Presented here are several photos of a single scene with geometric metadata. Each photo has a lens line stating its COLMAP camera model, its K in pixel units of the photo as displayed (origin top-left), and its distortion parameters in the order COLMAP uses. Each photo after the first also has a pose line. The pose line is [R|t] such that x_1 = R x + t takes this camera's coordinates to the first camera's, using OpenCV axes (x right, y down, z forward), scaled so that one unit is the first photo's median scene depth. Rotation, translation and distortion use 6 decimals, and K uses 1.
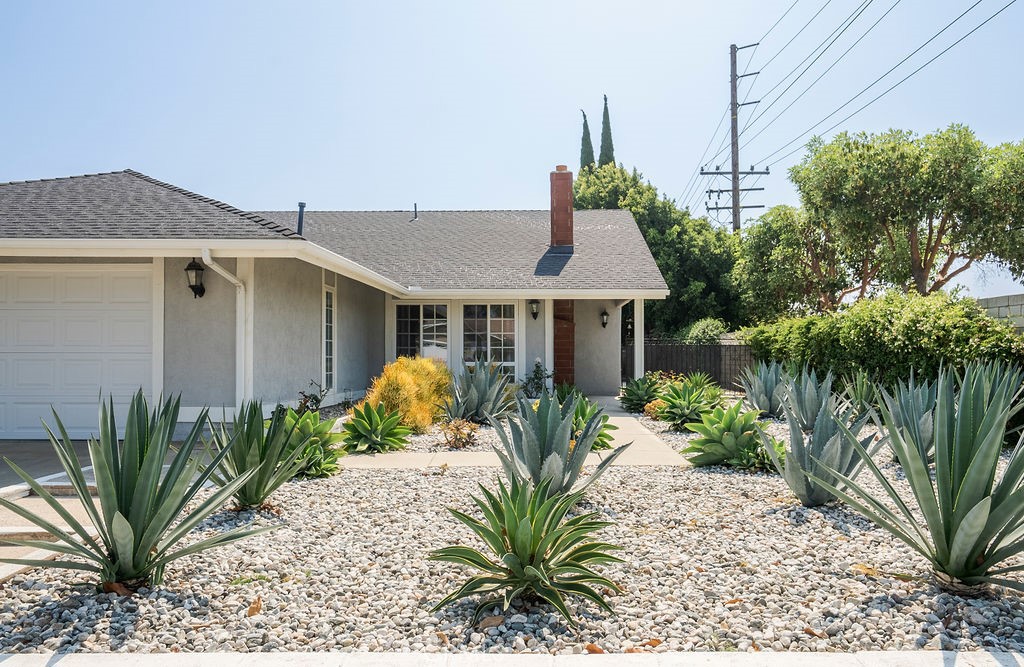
lens RADIAL K [[677.4, 0, 512.0], [0, 677.4, 333.5], [0, 0, 1]] dist [0.000564, -0.000712]
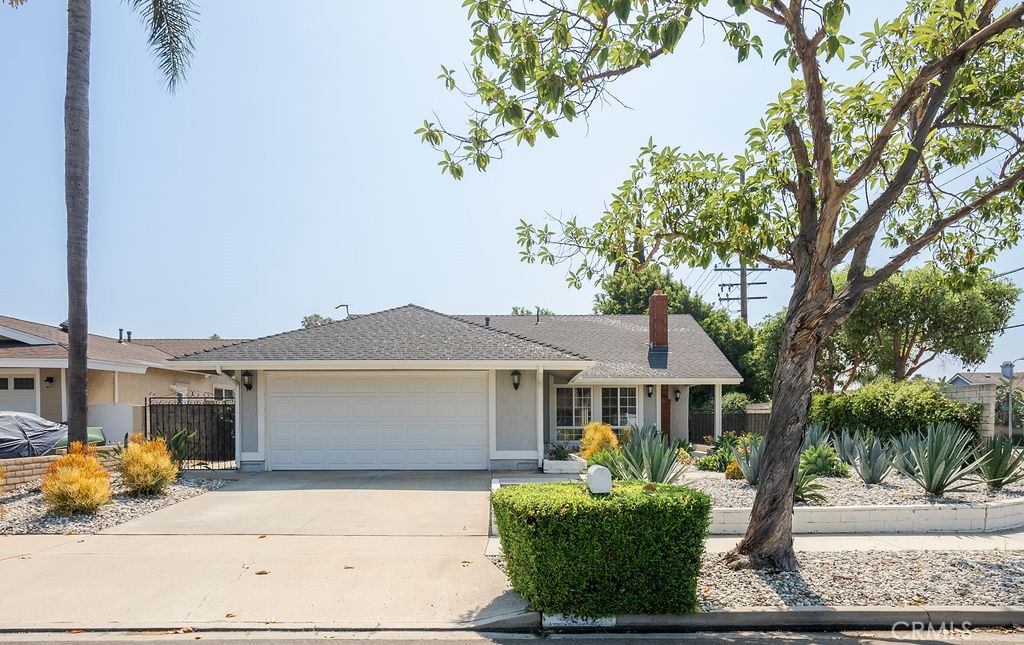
lens RADIAL K [[651.0, 0, 516.5], [0, 651.0, 426.0], [0, 0, 1]] dist [-0.004016, -0.000662]
pose [[0.999583, -0.004726, 0.028472, -0.285573], [0.003634, 0.999261, 0.038278, -0.013251], [-0.028632, -0.038159, 0.998861, -0.407657]]
